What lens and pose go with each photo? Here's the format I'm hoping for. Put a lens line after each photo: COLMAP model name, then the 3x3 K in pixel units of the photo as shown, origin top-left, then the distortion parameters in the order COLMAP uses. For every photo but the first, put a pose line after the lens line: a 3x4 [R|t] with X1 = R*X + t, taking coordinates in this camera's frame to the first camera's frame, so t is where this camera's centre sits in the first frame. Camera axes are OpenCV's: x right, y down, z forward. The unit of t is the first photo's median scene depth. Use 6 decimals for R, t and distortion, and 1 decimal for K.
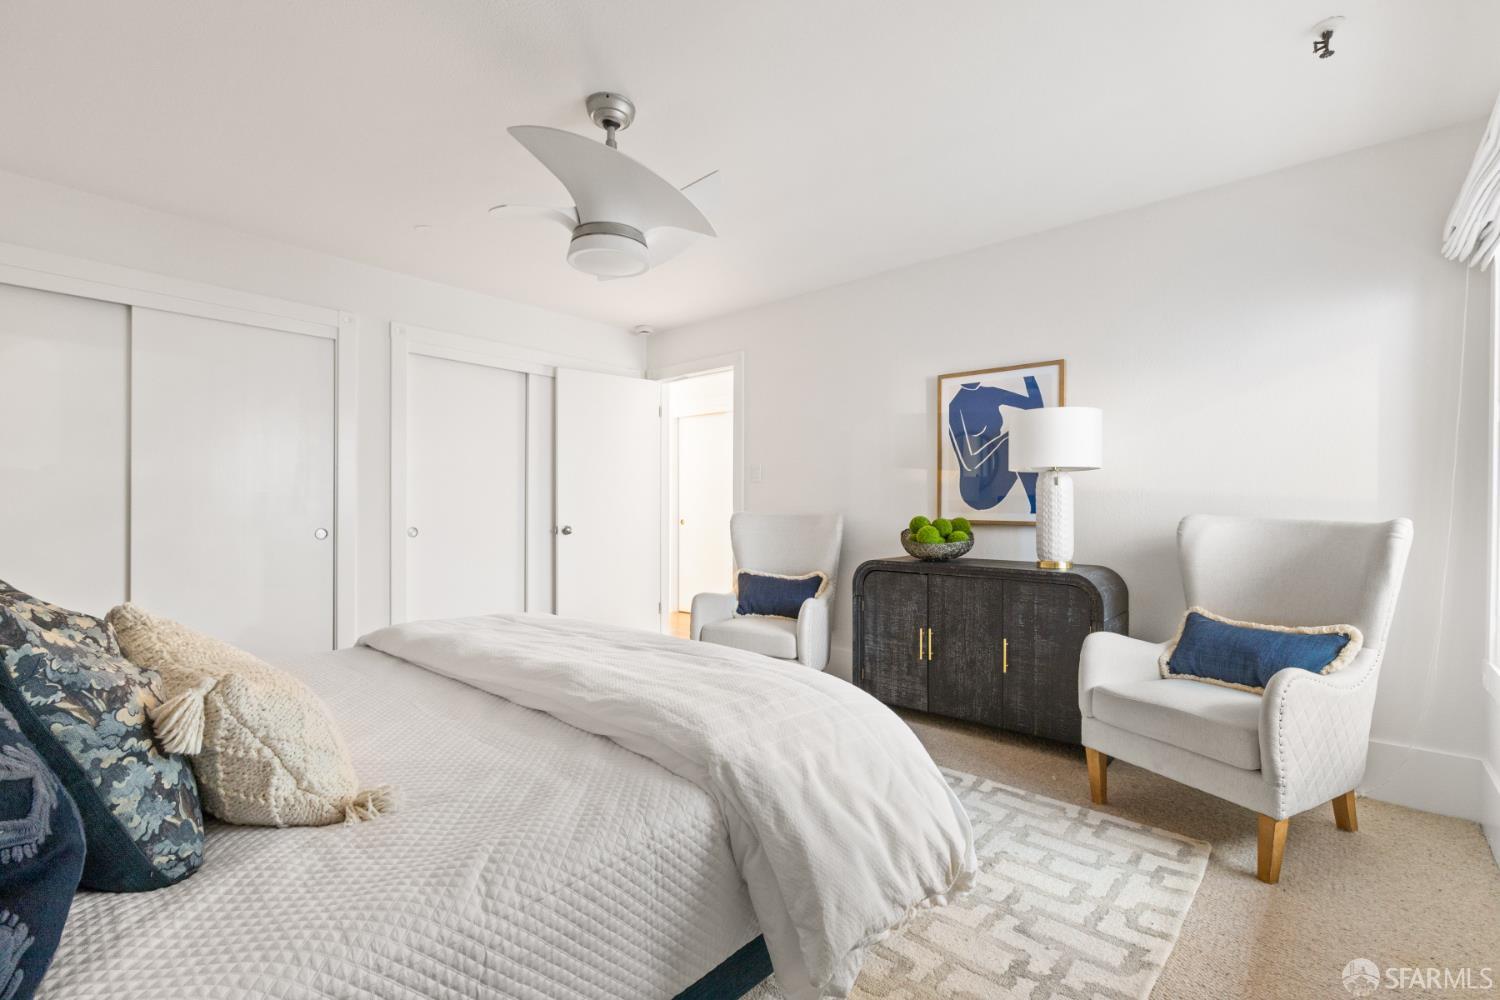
lens RADIAL K [[672.7, 0, 754.9], [0, 672.7, 501.9], [0, 0, 1]] dist [-0.002703, -0.000070]
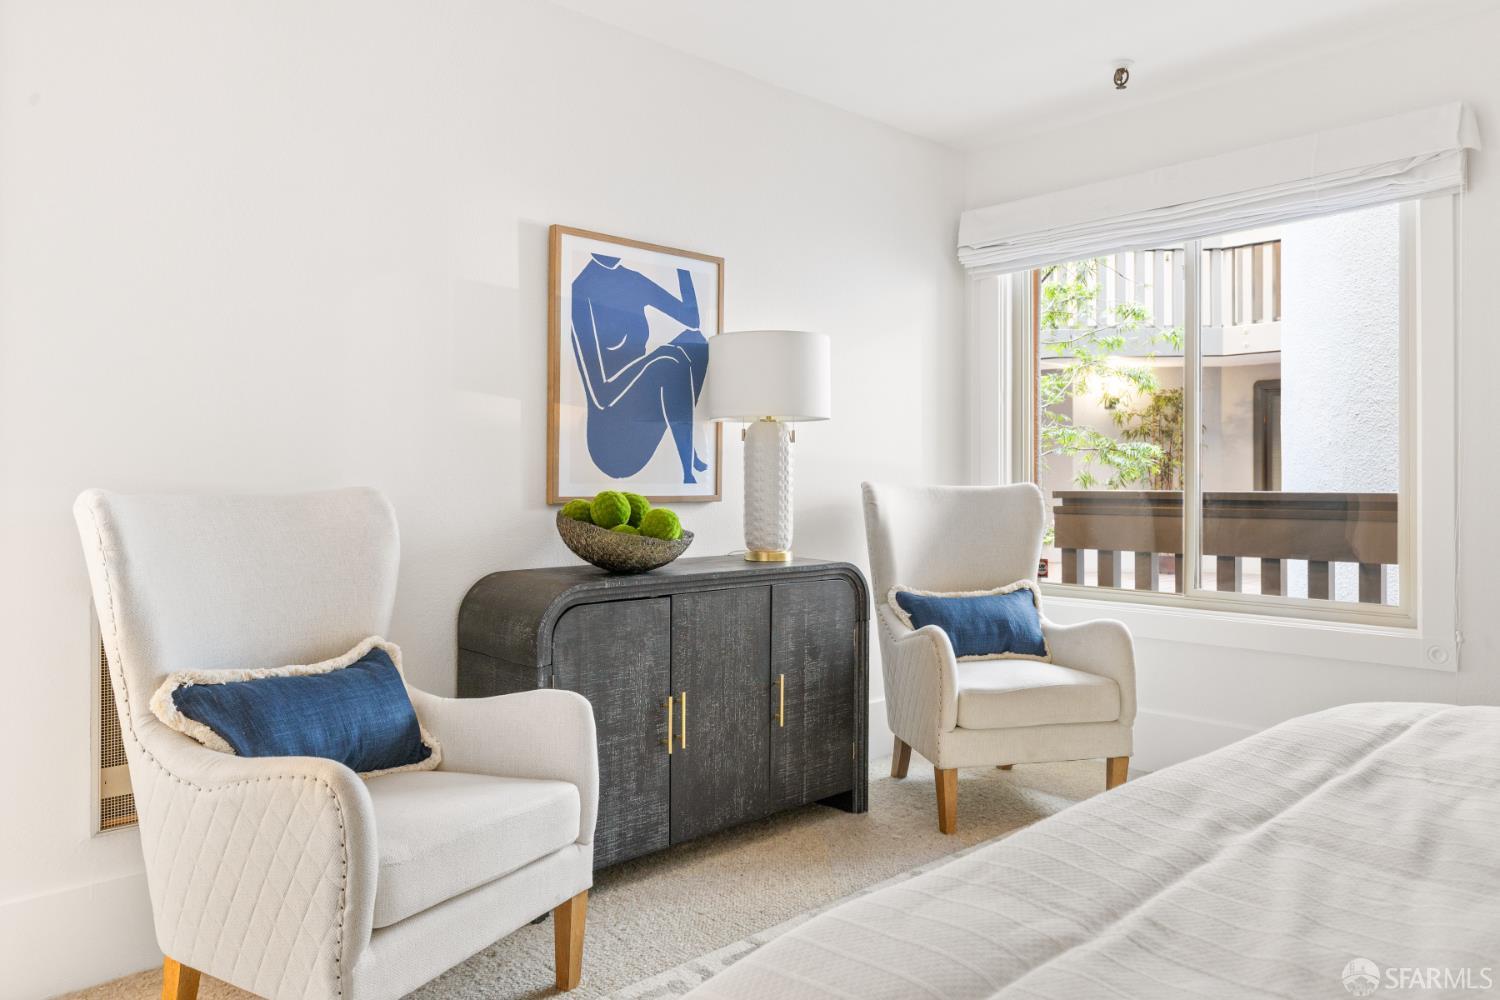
lens RADIAL K [[1035.4, 0, 756.6], [0, 1035.4, 473.8], [0, 0, 1]] dist [-0.002199, -0.002061]
pose [[0.080858, 0.000426, 0.996726, -0.568730], [-0.010232, 0.999948, 0.000403, 0.006814], [-0.996673, -0.010232, 0.080858, 0.845975]]
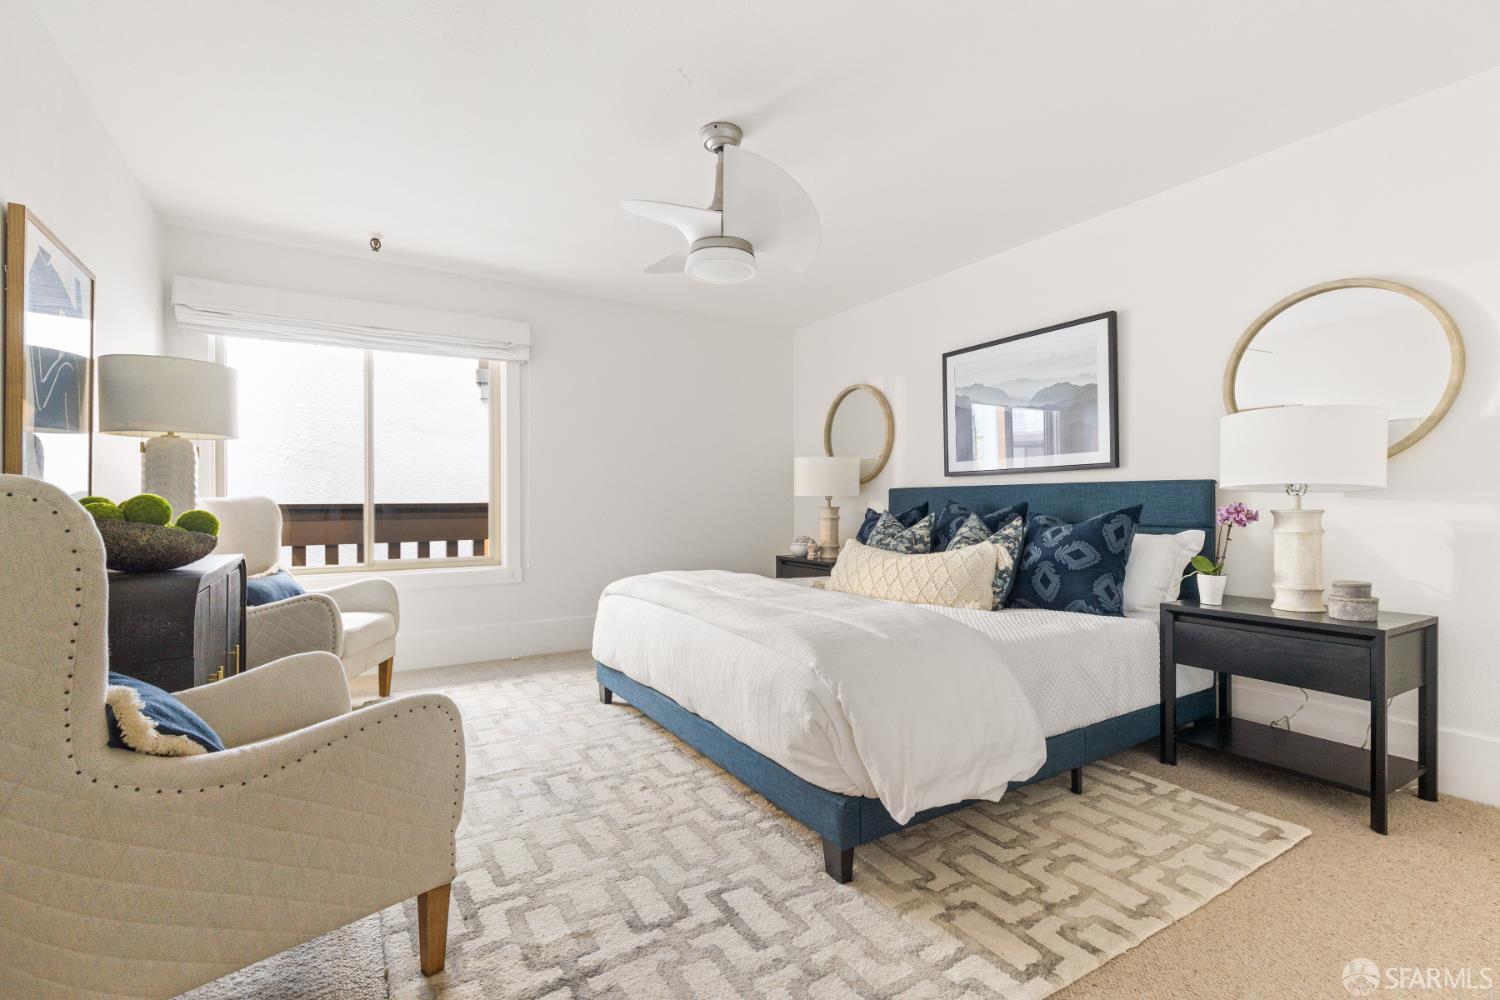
lens RADIAL K [[666.8, 0, 751.3], [0, 666.8, 519.7], [0, 0, 1]] dist [-0.000964, 0.000098]
pose [[-0.957468, -0.008609, 0.288412, -0.401553], [-0.004407, 0.999875, 0.015216, 0.031853], [-0.288507, 0.013298, -0.957386, 1.426741]]
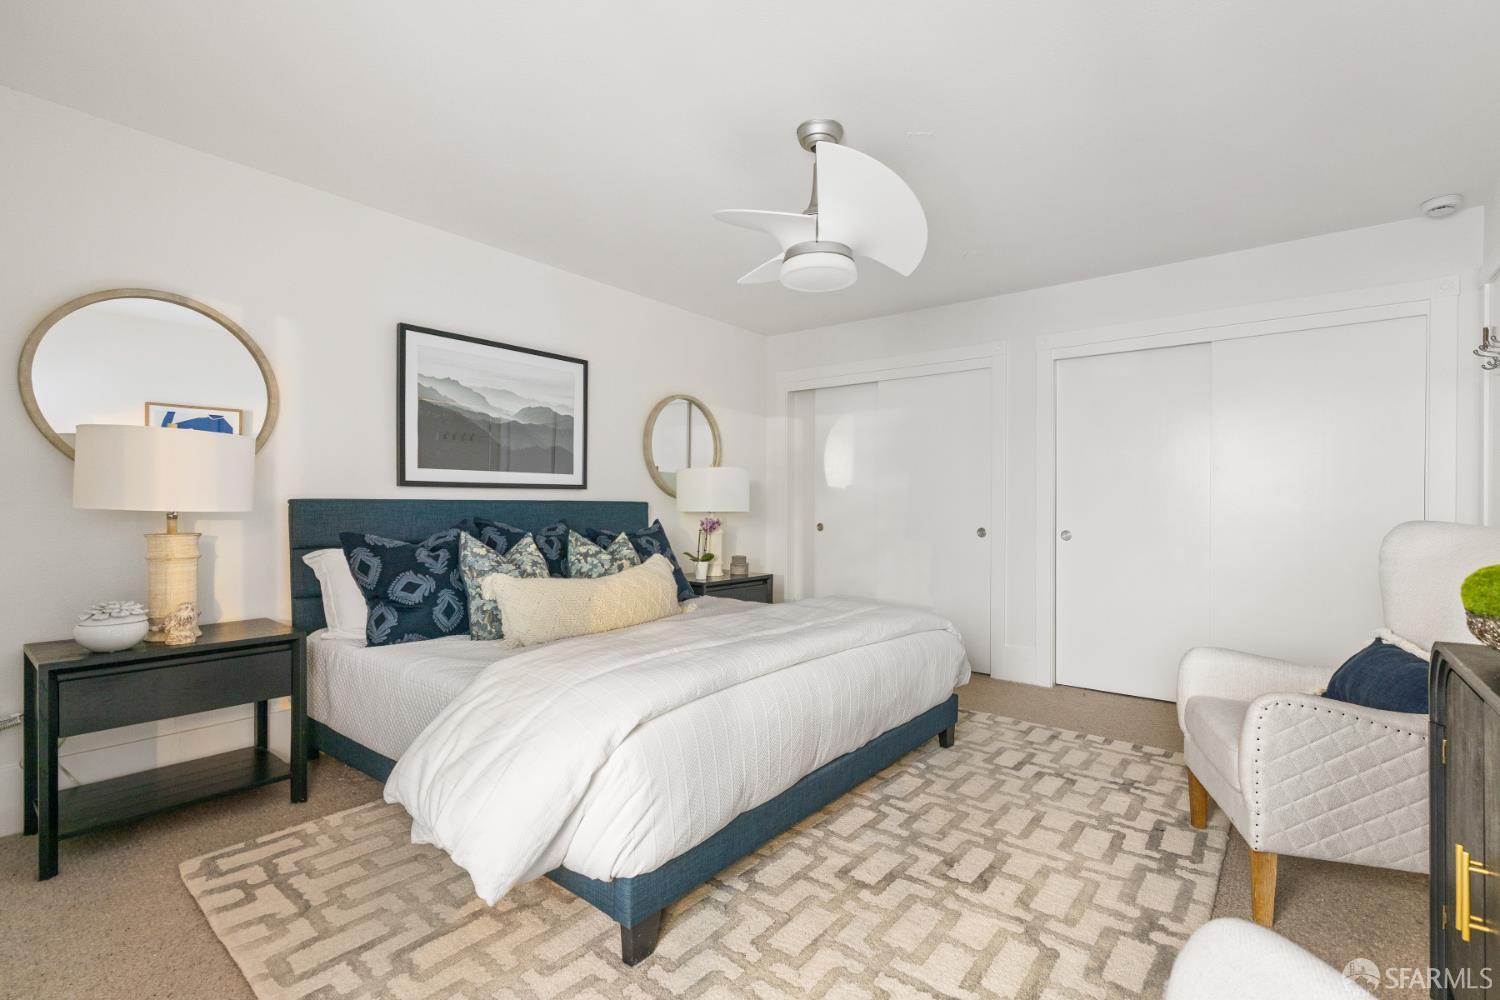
lens RADIAL K [[699.8, 0, 748.7], [0, 699.8, 523.4], [0, 0, 1]] dist [-0.003252, -0.000528]
pose [[0.059960, 0.019197, -0.998016, 0.581851], [0.012499, 0.999722, 0.019981, 0.007820], [0.998123, -0.013672, 0.059703, 0.590885]]
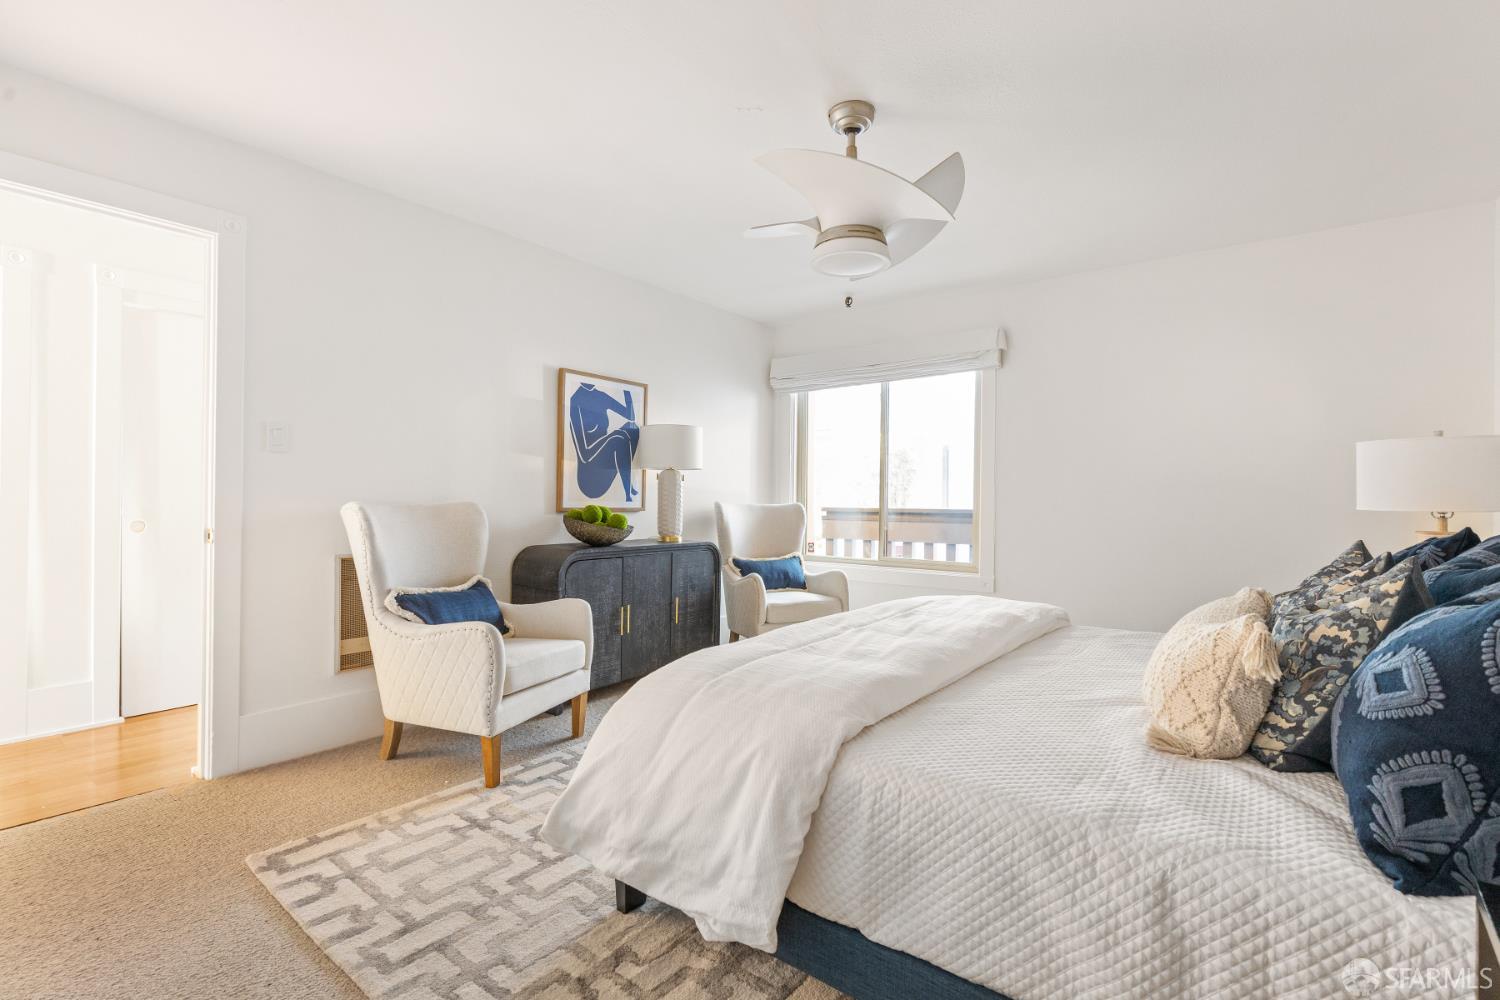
lens RADIAL K [[672.7, 0, 754.9], [0, 672.7, 501.9], [0, 0, 1]] dist [-0.002703, -0.000070]
pose [[-0.074862, -0.008378, 0.997159, -0.843411], [-0.021184, 0.999752, 0.006810, 0.004489], [-0.996969, -0.020614, -0.075021, 0.851016]]
